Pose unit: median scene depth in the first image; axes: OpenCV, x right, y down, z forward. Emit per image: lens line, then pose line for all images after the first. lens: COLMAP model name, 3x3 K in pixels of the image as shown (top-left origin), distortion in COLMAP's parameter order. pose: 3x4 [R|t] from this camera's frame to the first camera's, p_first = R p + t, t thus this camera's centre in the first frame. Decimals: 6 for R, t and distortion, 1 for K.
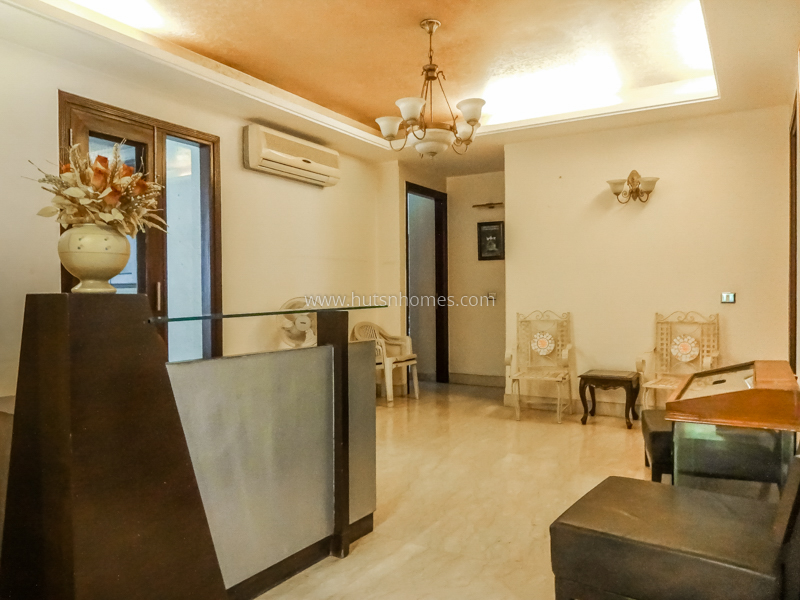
lens RADIAL K [[598.5, 0, 397.9], [0, 598.5, 301.4], [0, 0, 1]] dist [-0.006875, 0.007833]
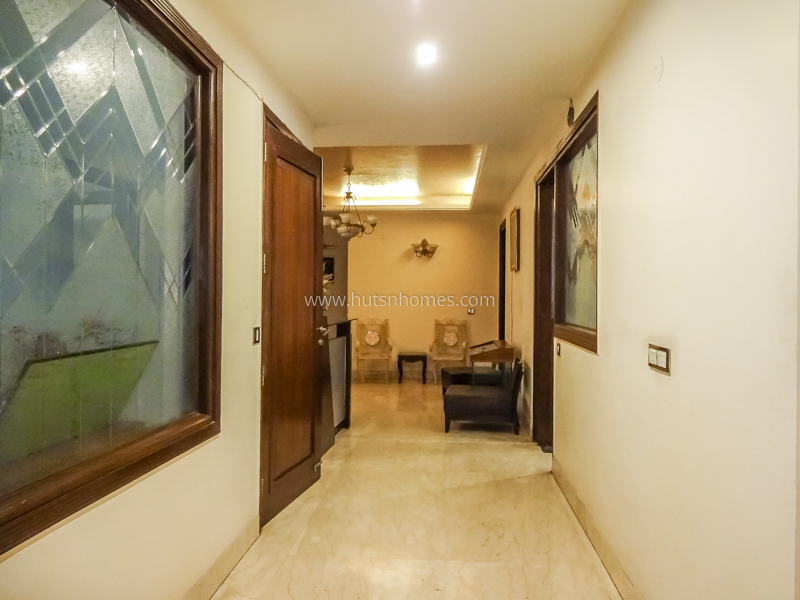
lens RADIAL K [[598.5, 0, 400.7], [0, 598.5, 298.3], [0, 0, 1]] dist [-0.006875, 0.007833]
pose [[0.897626, 0.007824, 0.440688, -0.455717], [-0.004043, 0.999947, -0.009519, -0.026534], [-0.440739, 0.006763, 0.897610, -0.568981]]
